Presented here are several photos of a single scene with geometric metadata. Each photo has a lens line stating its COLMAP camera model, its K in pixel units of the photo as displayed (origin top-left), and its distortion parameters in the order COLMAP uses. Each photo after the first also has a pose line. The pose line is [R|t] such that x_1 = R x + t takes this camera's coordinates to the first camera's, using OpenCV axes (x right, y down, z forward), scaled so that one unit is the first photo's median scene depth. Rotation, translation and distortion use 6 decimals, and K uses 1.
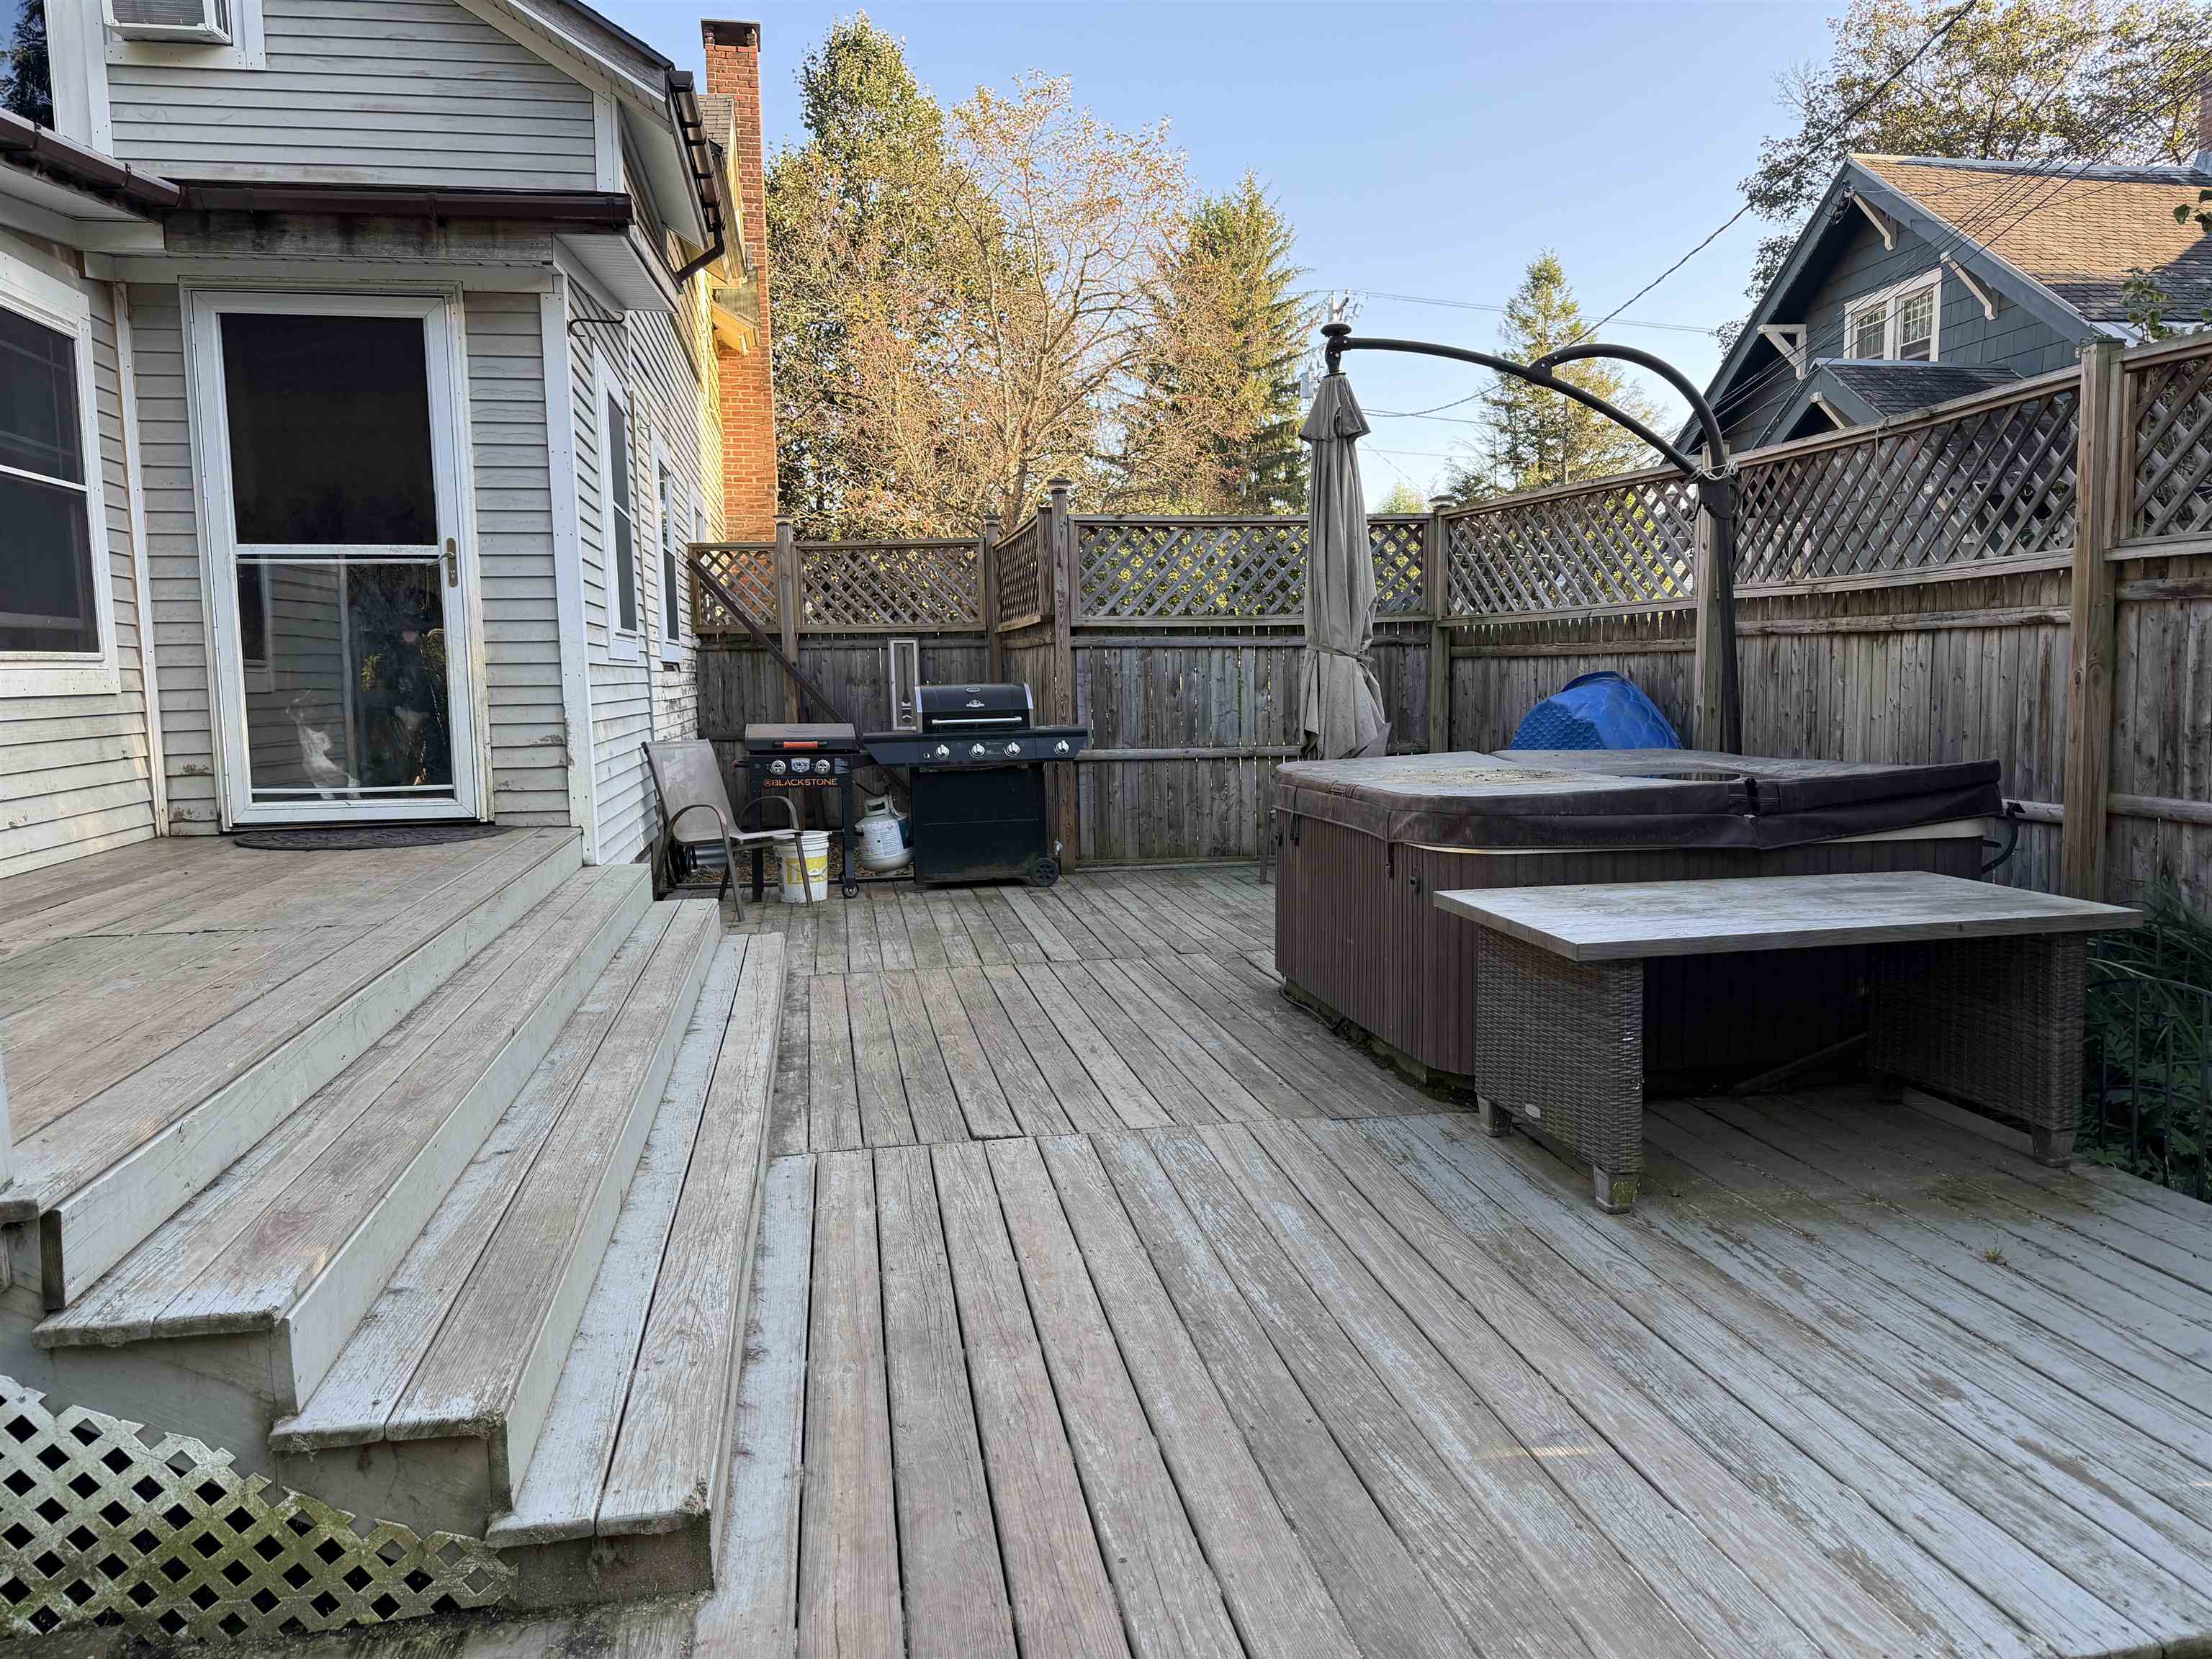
lens RADIAL K [[1550.0, 0, 1102.0], [0, 1550.0, 829.6], [0, 0, 1]] dist [0.037797, -0.020440]
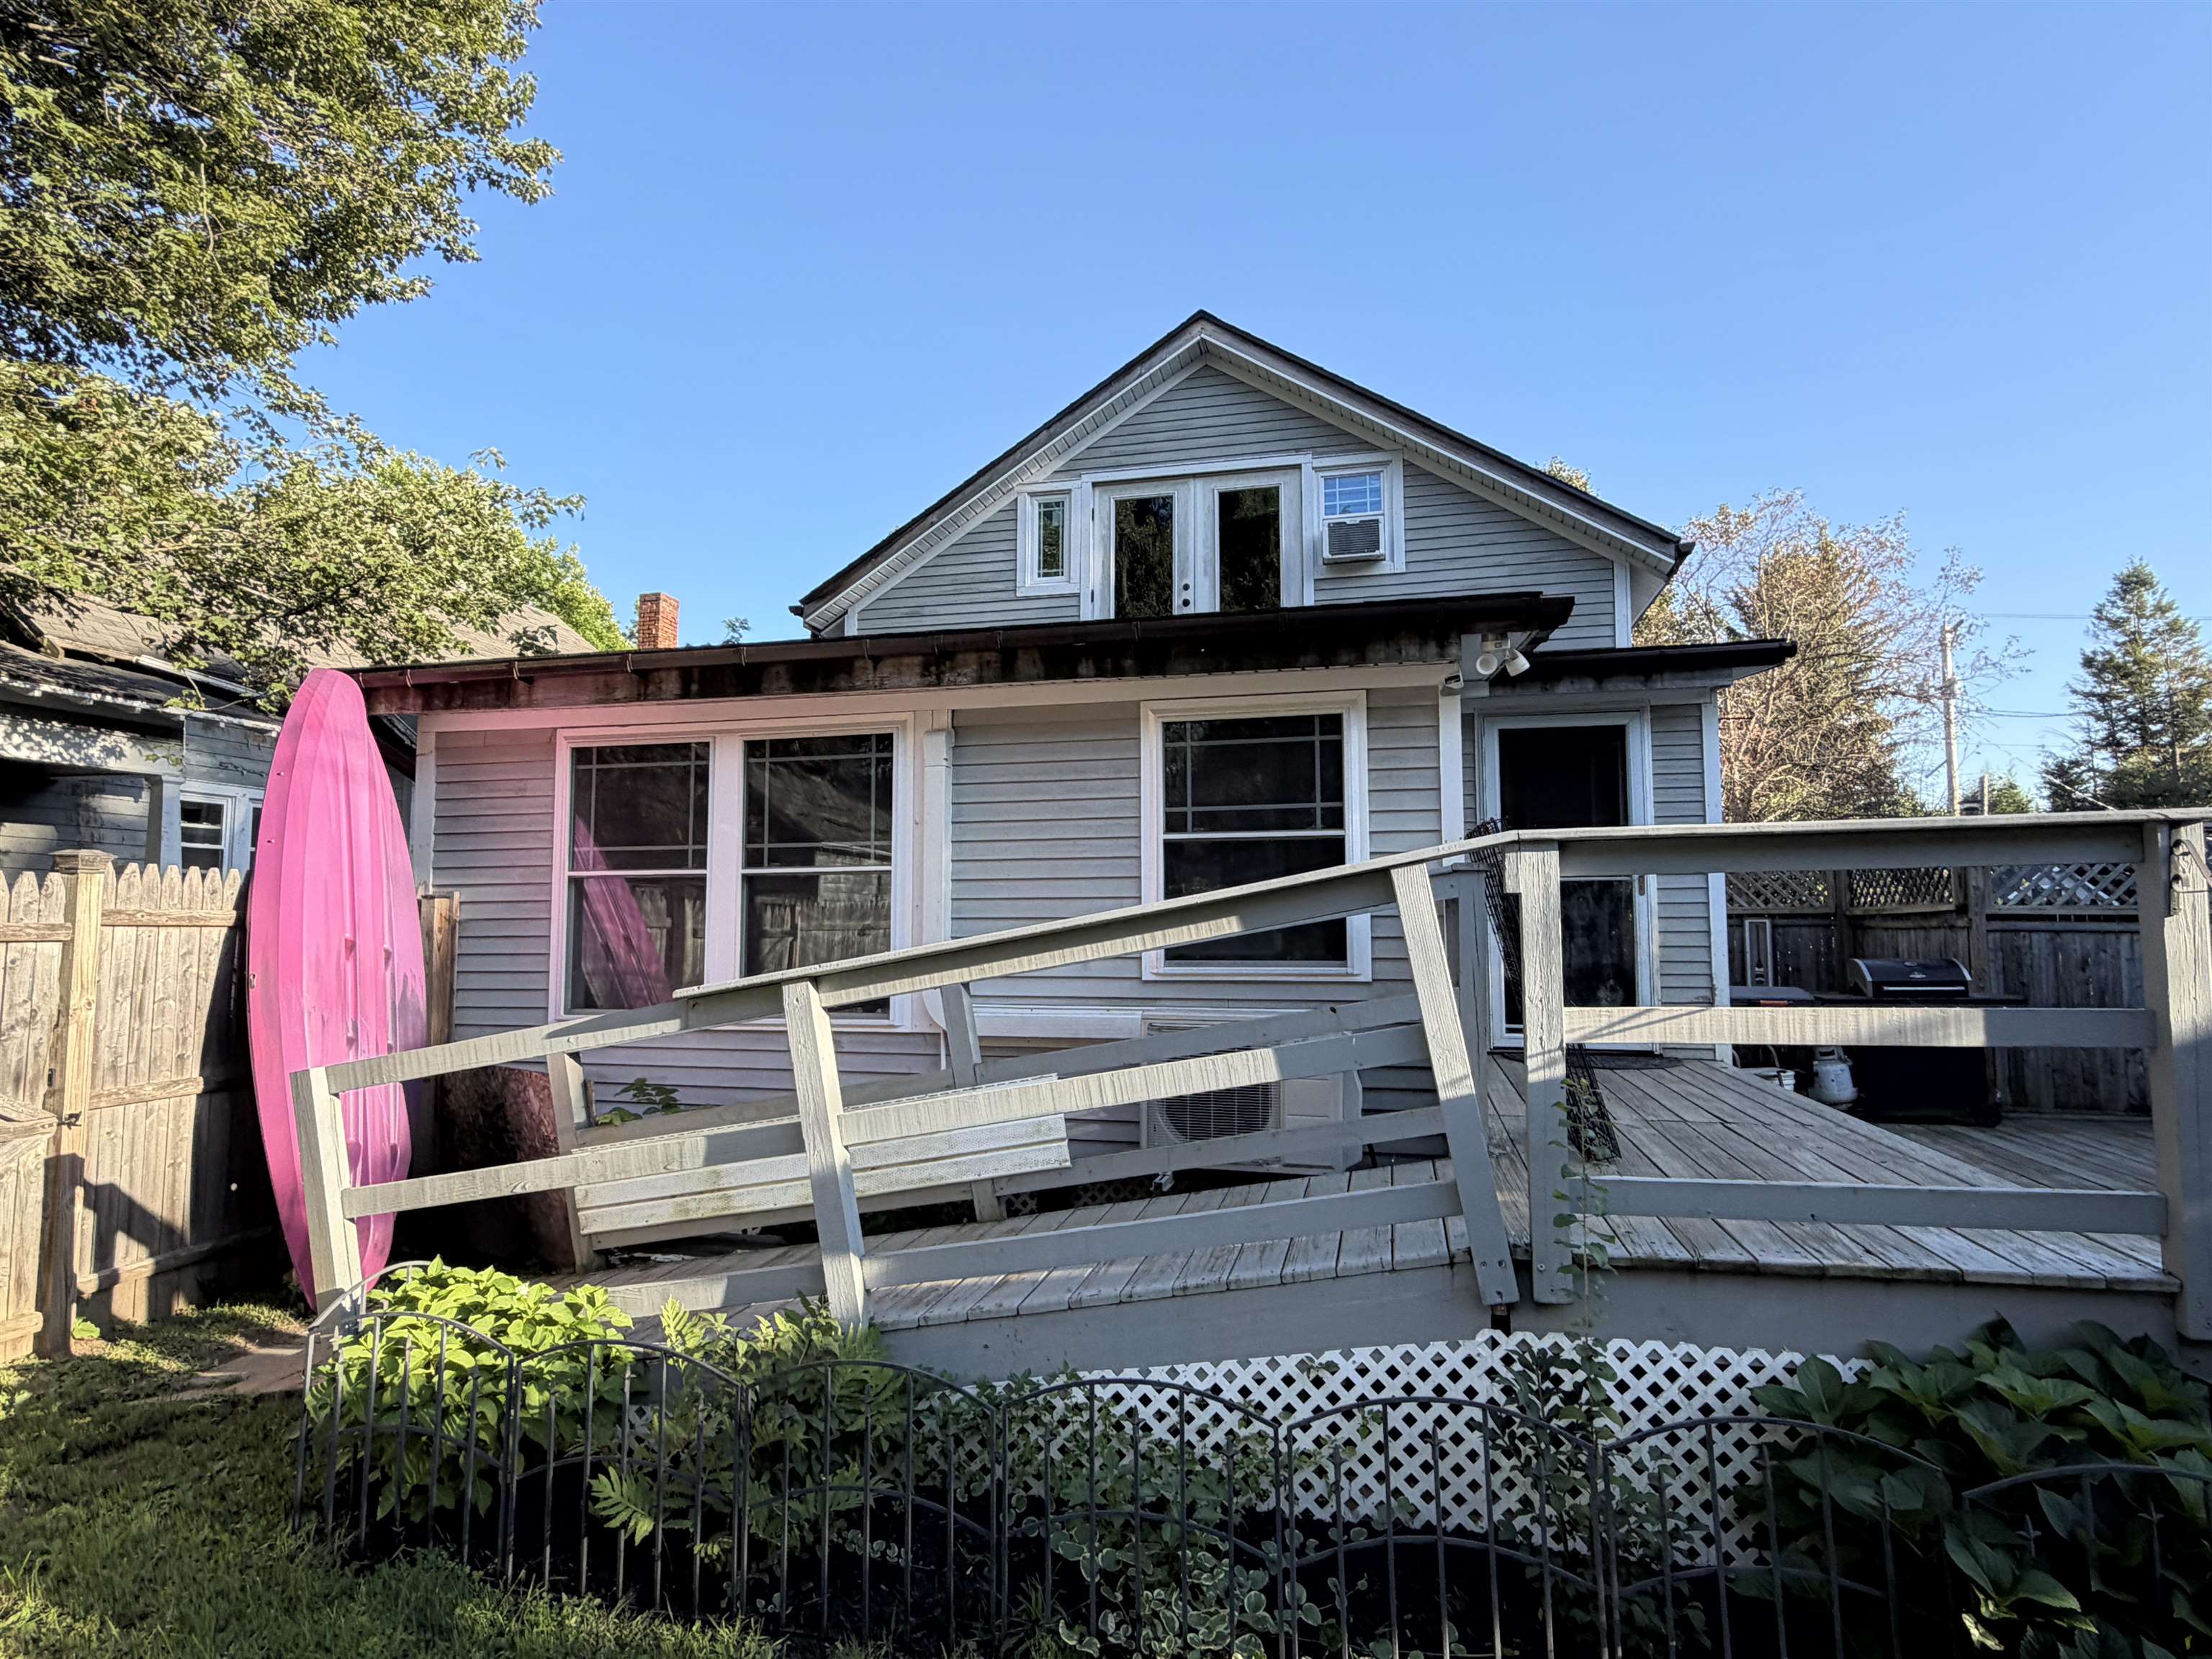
lens RADIAL K [[1228.2, 0, 1105.8], [0, 1228.2, 826.5], [0, 0, 1]] dist [0.009218, 0.001788]
pose [[0.923142, -0.020085, -0.383934, -0.233835], [-0.050229, 0.983774, -0.172238, 0.005429], [0.381163, 0.178285, 0.907154, -0.153228]]
